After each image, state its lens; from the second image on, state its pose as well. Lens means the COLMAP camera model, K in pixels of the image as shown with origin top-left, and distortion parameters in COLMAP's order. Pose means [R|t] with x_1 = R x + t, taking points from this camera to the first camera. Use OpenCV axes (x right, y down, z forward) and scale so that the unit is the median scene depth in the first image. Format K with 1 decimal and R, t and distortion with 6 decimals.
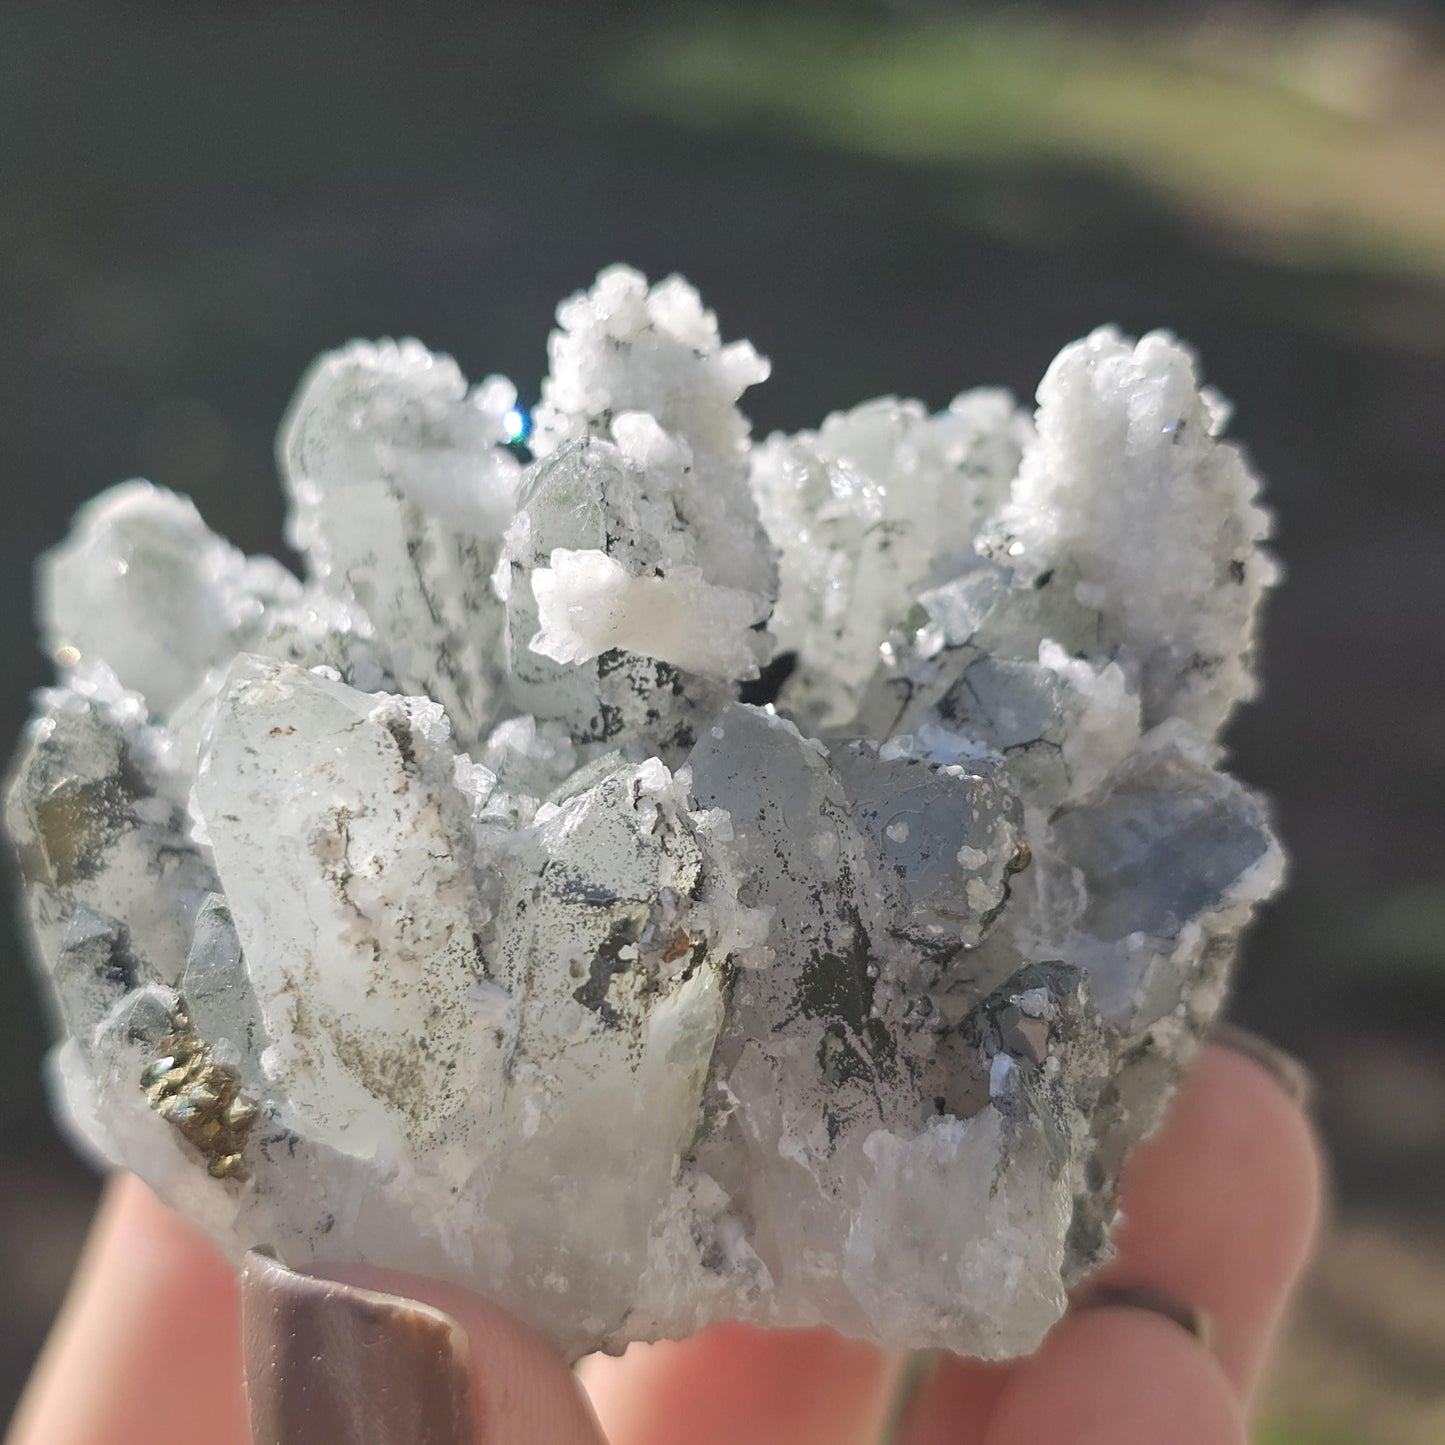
lens RADIAL K [[2781.4, 0, 722.5], [0, 2781.4, 722.5], [0, 0, 1]] dist [0.183798, -0.909325]
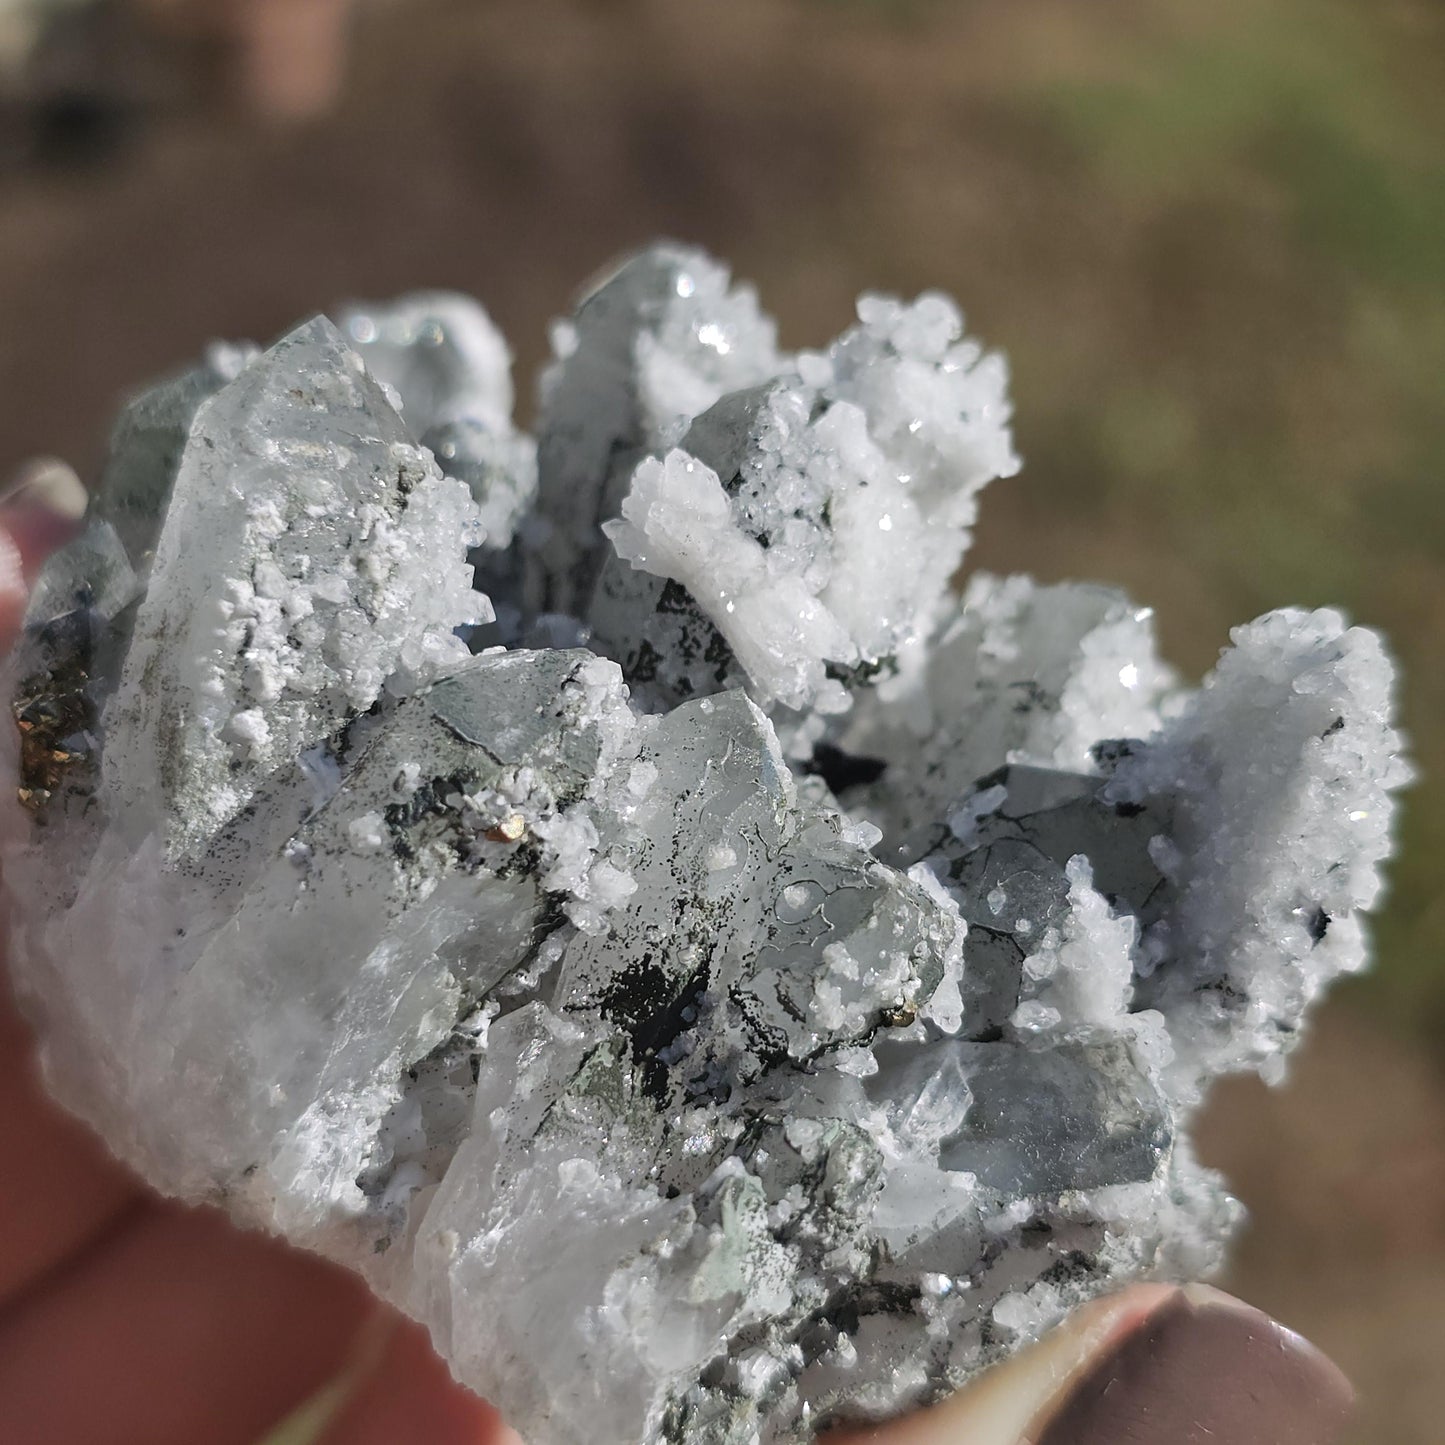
lens RADIAL K [[2781.4, 0, 722.5], [0, 2781.4, 722.5], [0, 0, 1]] dist [0.183798, -0.909325]
pose [[0.794626, 0.544320, -0.268858, 0.252118], [-0.583275, 0.807341, -0.089392, 0.087159], [0.168402, 0.227851, 0.959023, 0.122629]]
